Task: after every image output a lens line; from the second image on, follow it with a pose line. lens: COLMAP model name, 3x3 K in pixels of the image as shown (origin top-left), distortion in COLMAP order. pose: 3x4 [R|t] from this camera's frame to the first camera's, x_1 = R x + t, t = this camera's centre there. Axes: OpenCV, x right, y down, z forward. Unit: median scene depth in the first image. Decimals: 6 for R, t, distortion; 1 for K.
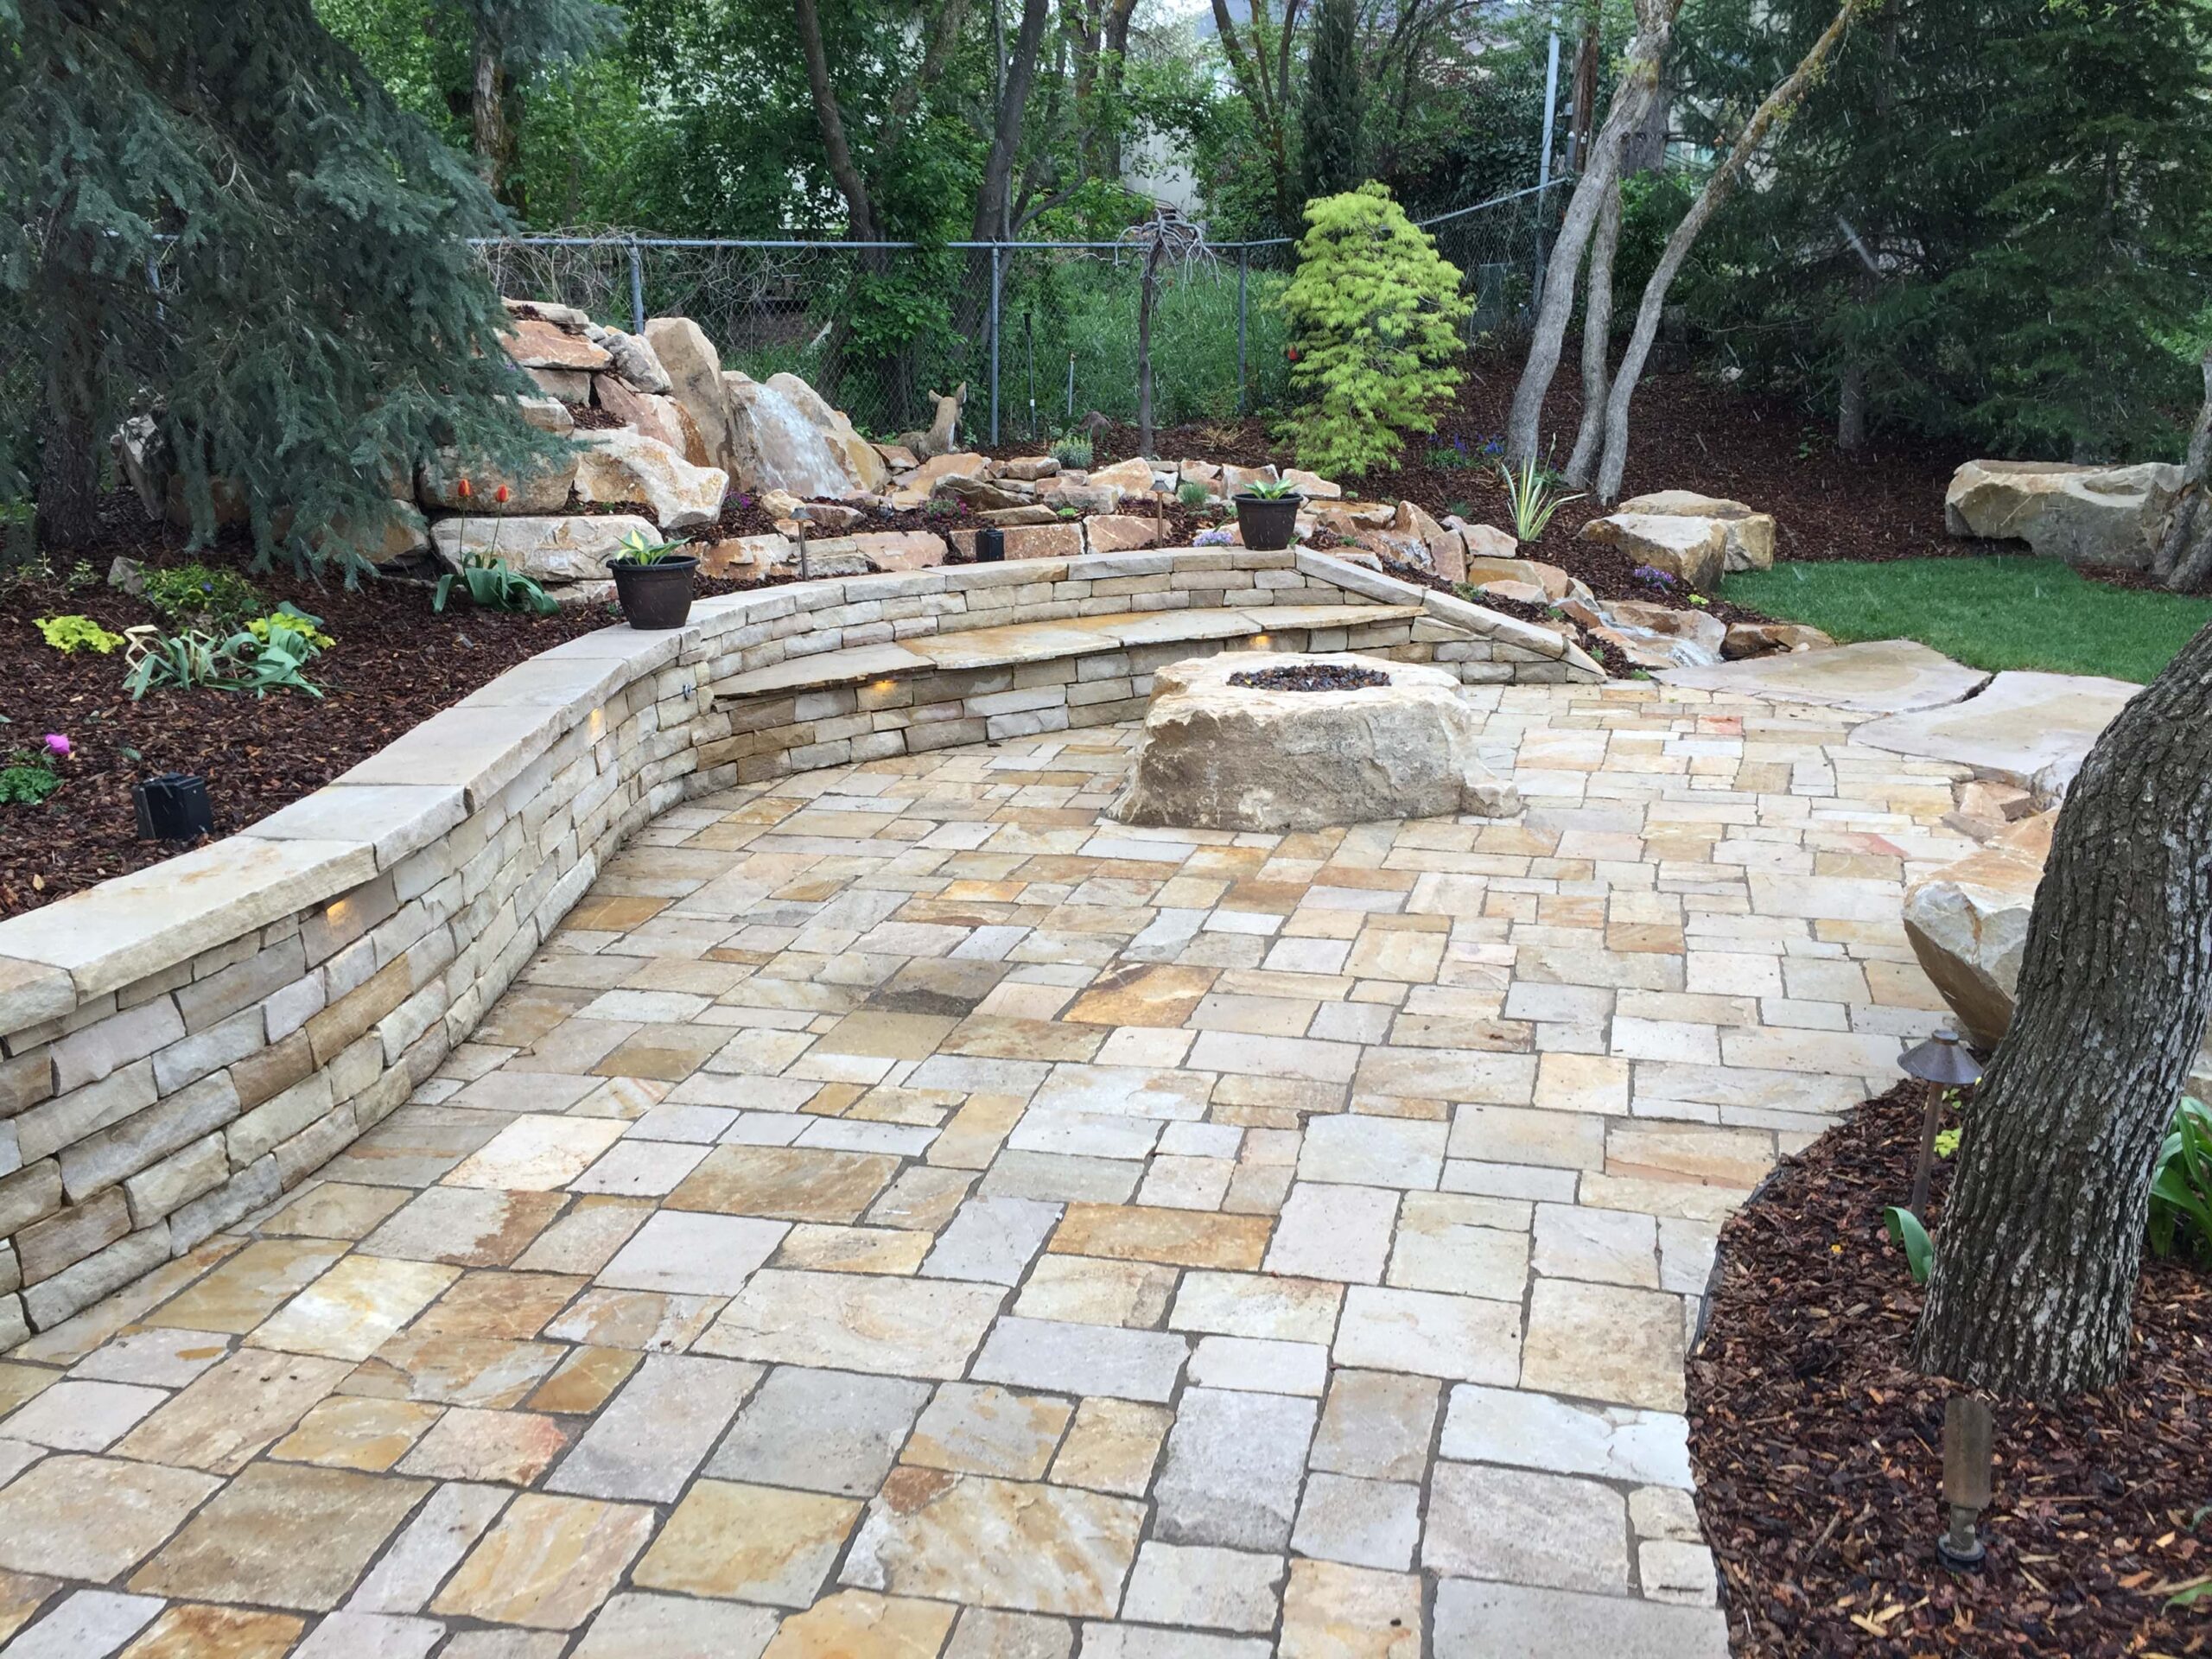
lens RADIAL K [[1863.2, 0, 1110.6], [0, 1863.2, 870.1], [0, 0, 1]] dist [0.087116, -0.128934]
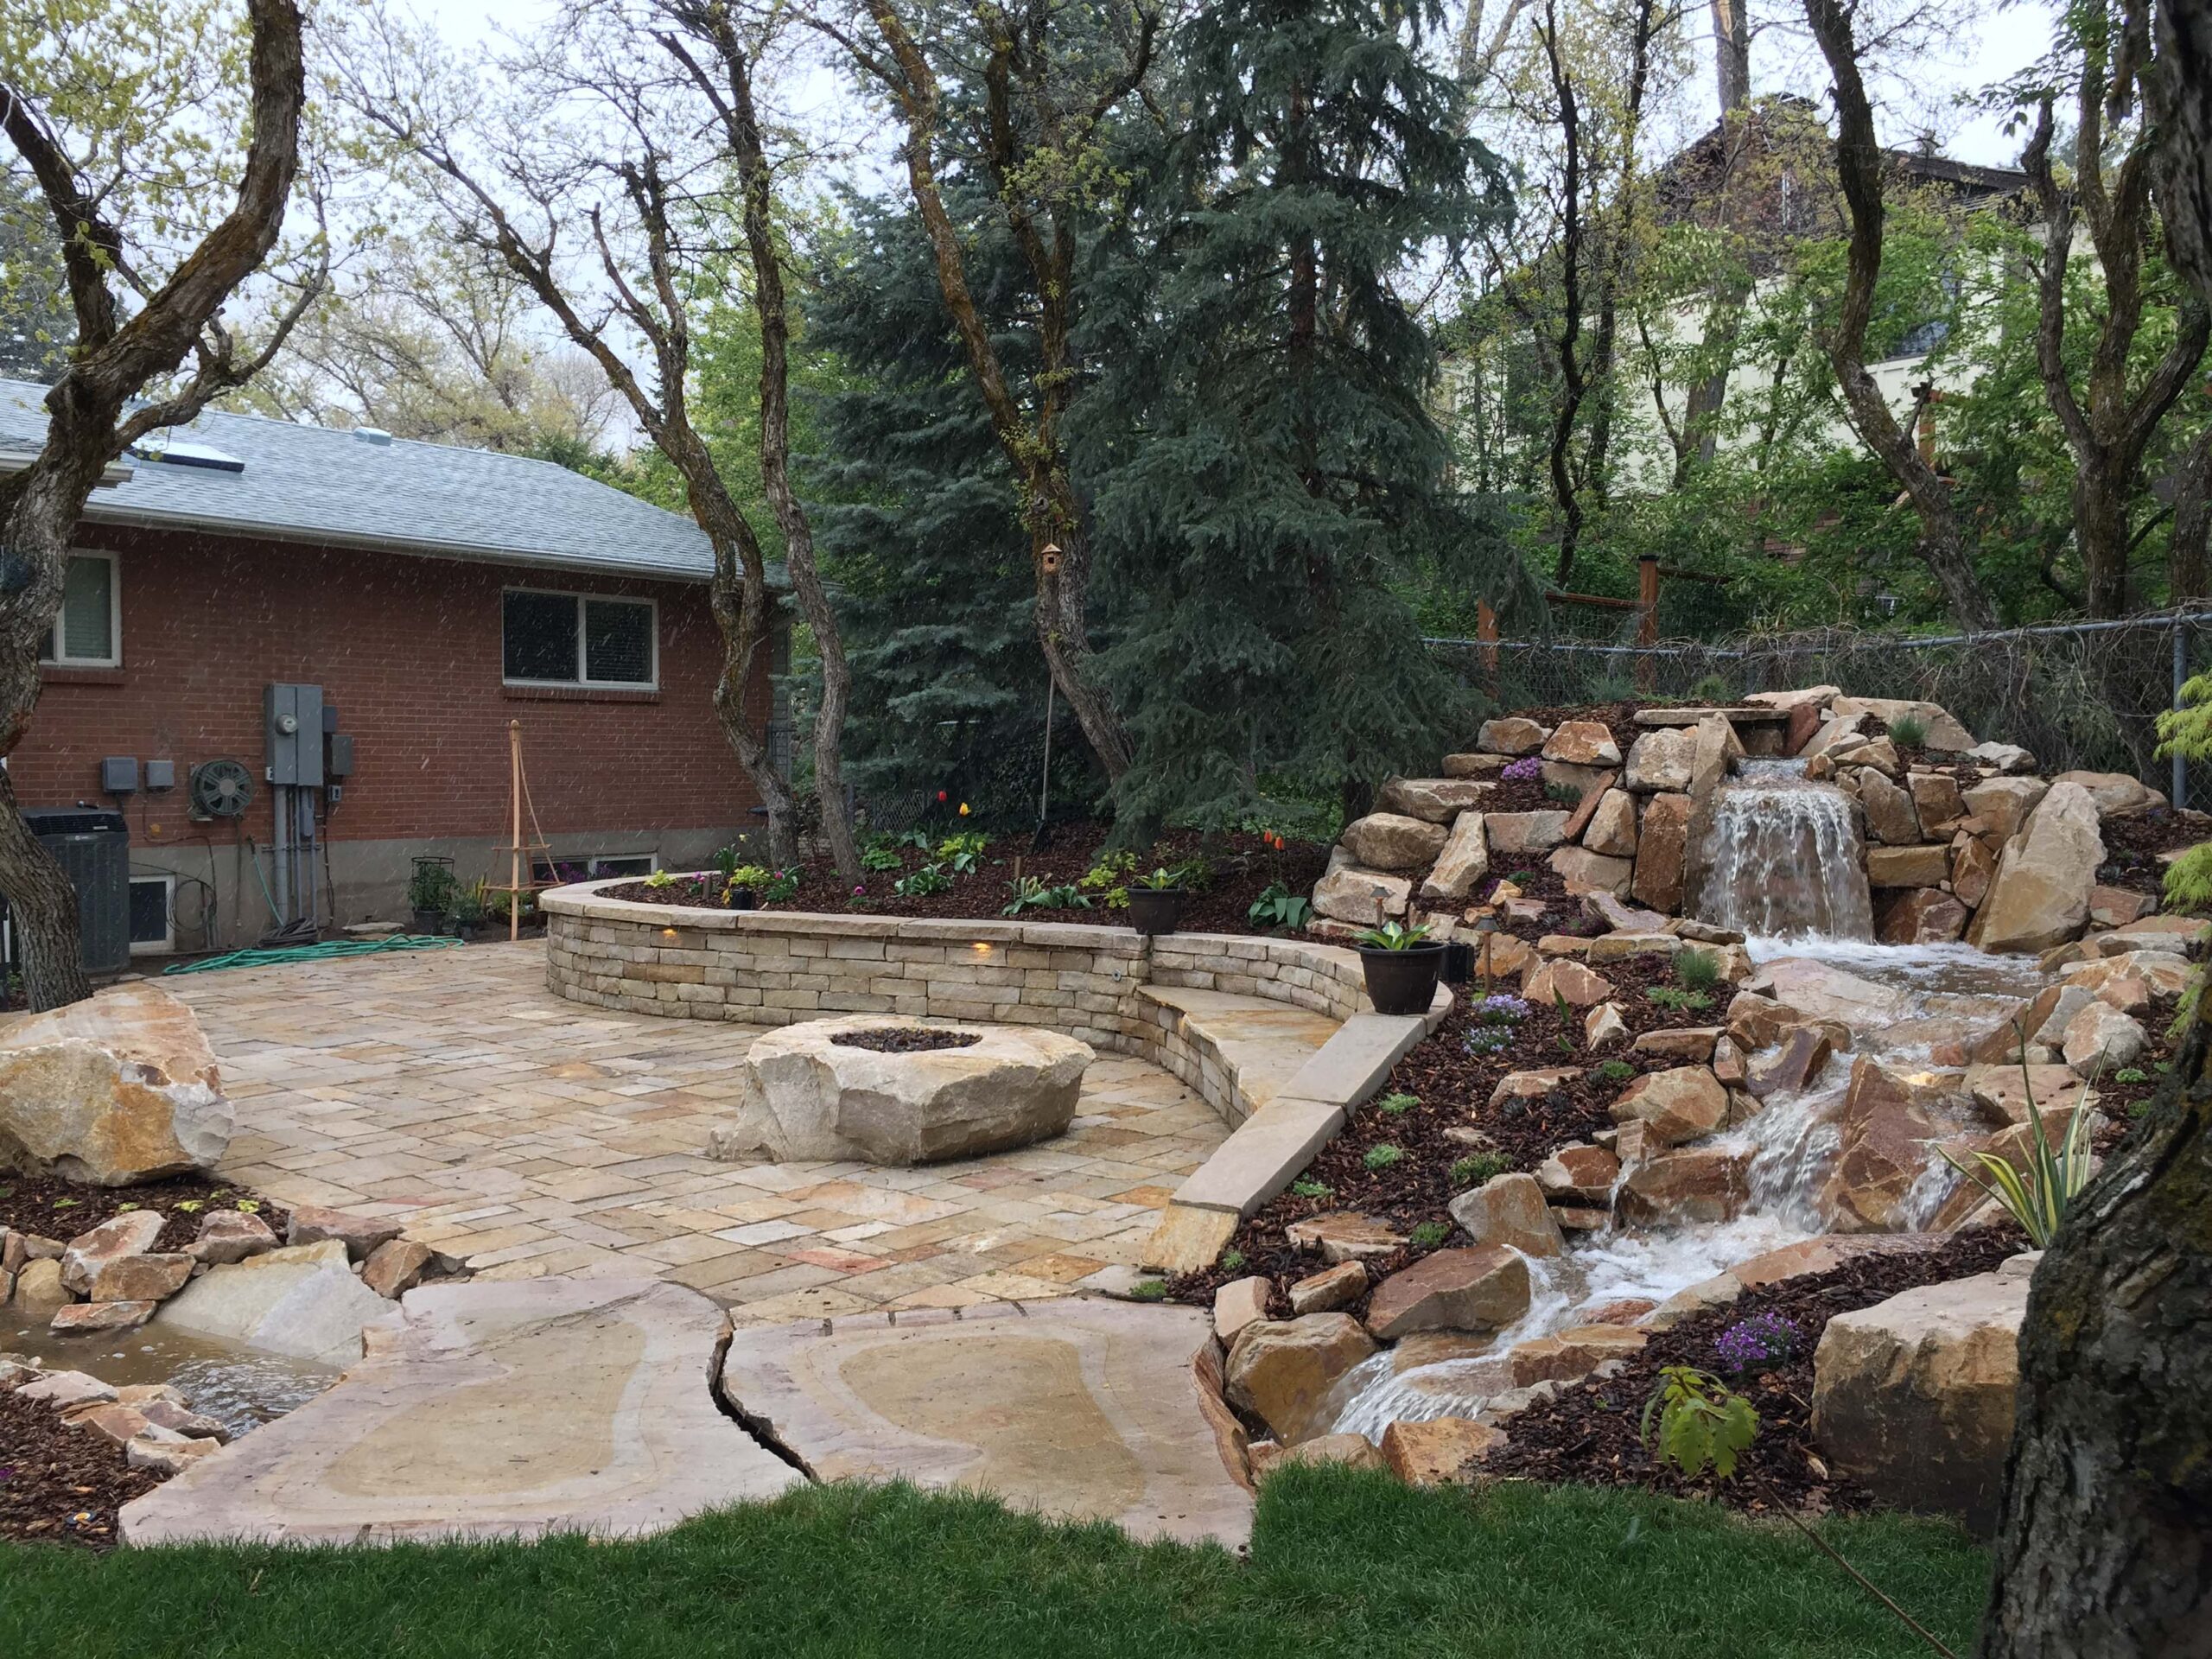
lens RADIAL K [[1889.3, 0, 1102.6], [0, 1889.3, 834.3], [0, 0, 1]] dist [0.090750, -0.130181]
pose [[-0.425143, 0.061130, -0.903059, 1.154624], [-0.240574, 0.954198, 0.177849, -0.483540], [0.872569, 0.292864, -0.390965, 1.619854]]
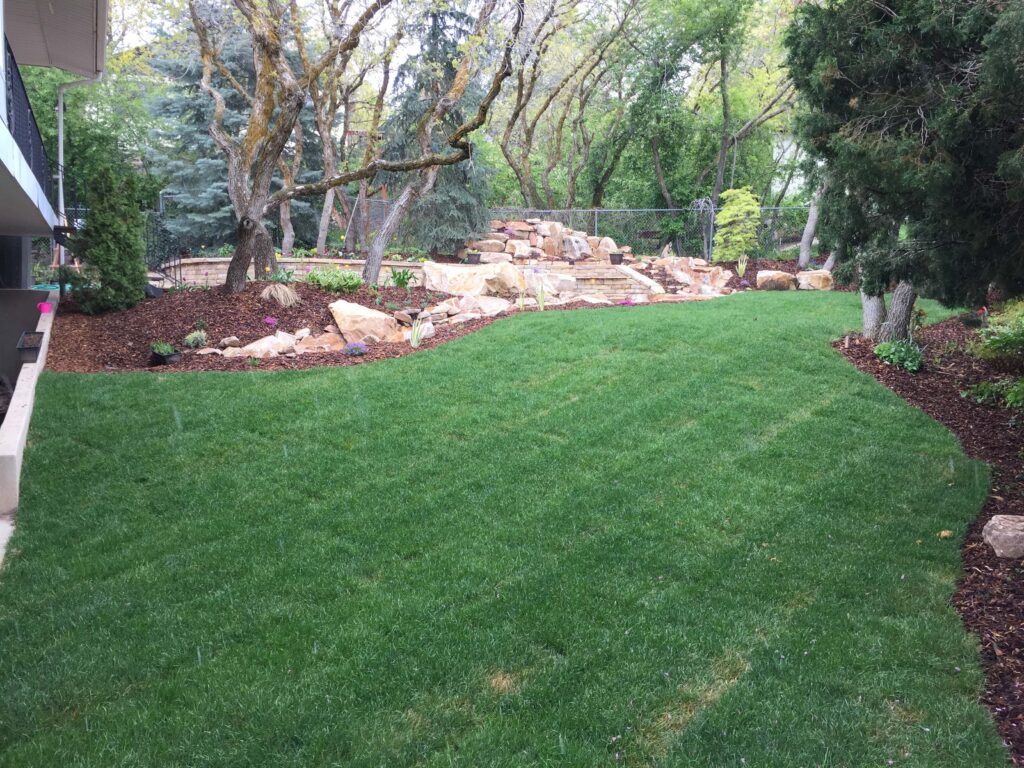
lens RADIAL K [[872.5, 0, 510.8], [0, 872.5, 389.7], [0, 0, 1]] dist [0.056608, -0.009609]
pose [[0.610814, 0.115411, -0.783318, 2.246476], [-0.242358, 0.969086, -0.046204, 0.389110], [0.753770, 0.218066, 0.619902, -0.616228]]
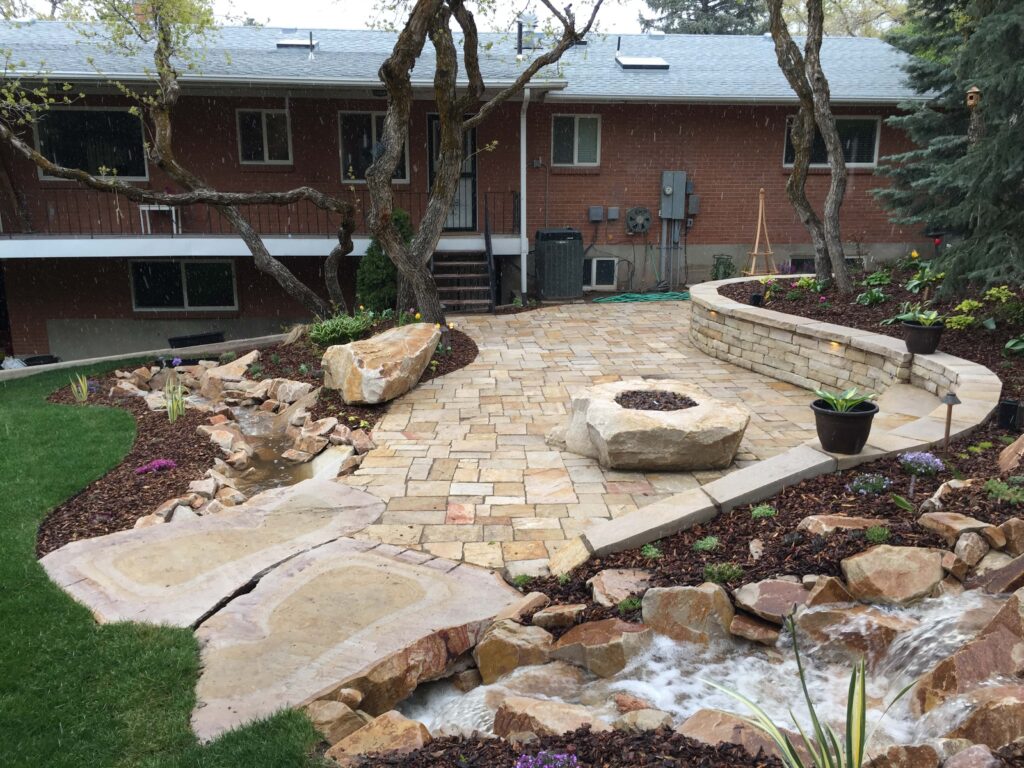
lens RADIAL K [[872.5, 0, 510.8], [0, 872.5, 389.7], [0, 0, 1]] dist [0.056608, -0.009609]
pose [[-0.946684, 0.096892, -0.307249, 0.596354], [-0.068900, 0.870745, 0.486883, -0.616902], [0.314710, 0.482094, -0.817645, 1.864167]]
